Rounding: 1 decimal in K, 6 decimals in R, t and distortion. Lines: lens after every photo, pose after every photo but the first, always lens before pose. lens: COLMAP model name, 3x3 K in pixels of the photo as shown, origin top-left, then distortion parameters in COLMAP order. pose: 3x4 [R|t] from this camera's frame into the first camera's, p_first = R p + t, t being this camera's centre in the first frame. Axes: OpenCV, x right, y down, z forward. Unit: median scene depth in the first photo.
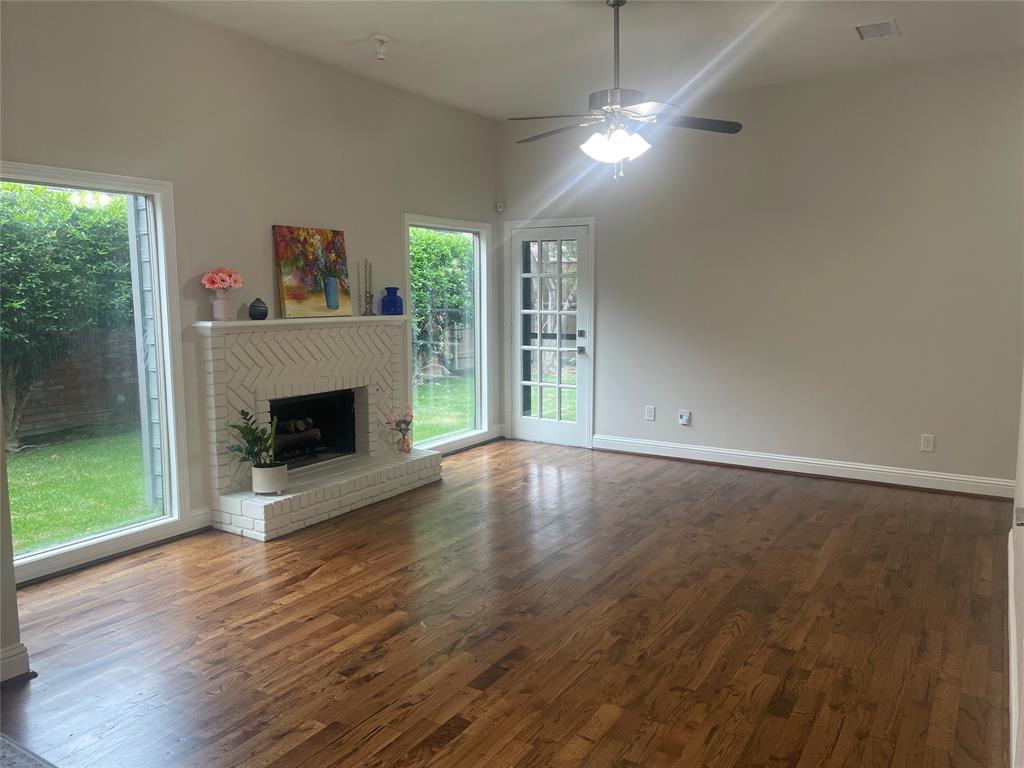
lens RADIAL K [[767.0, 0, 513.4], [0, 767.0, 377.4], [0, 0, 1]] dist [0.042928, -0.002268]
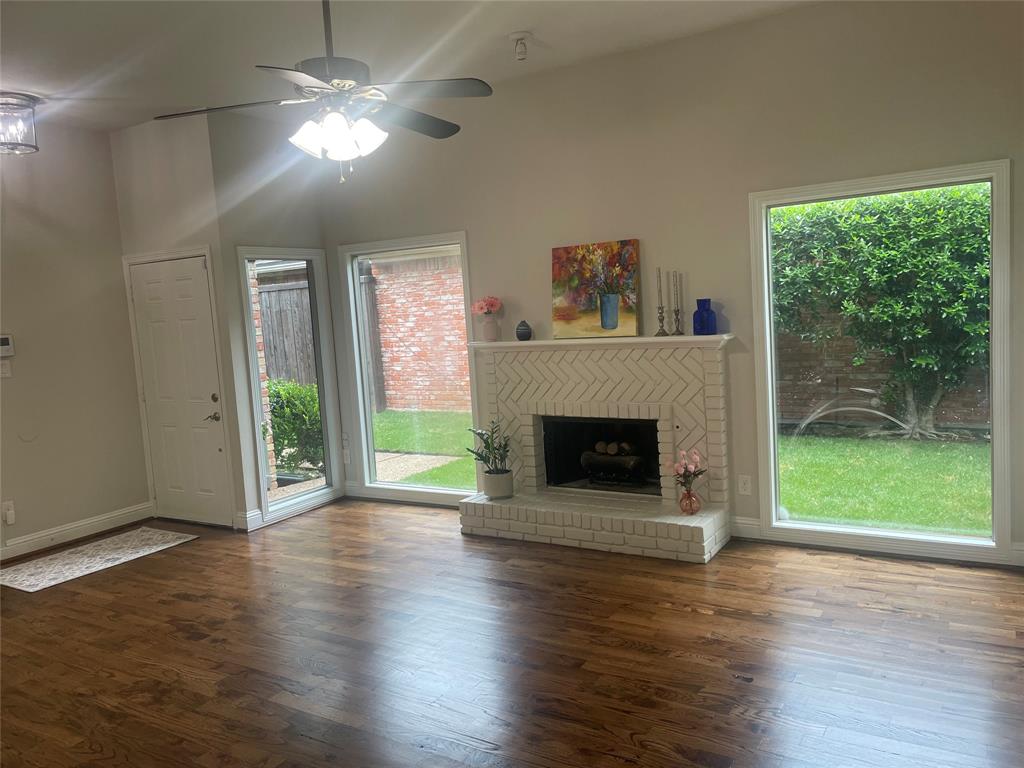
lens RADIAL K [[767.0, 0, 513.4], [0, 767.0, 377.4], [0, 0, 1]] dist [0.042928, -0.002268]
pose [[0.001003, 0.096093, -0.995372, 0.689884], [-0.050856, 0.994089, 0.095918, -0.115527], [0.998706, 0.050524, 0.005884, 0.901037]]
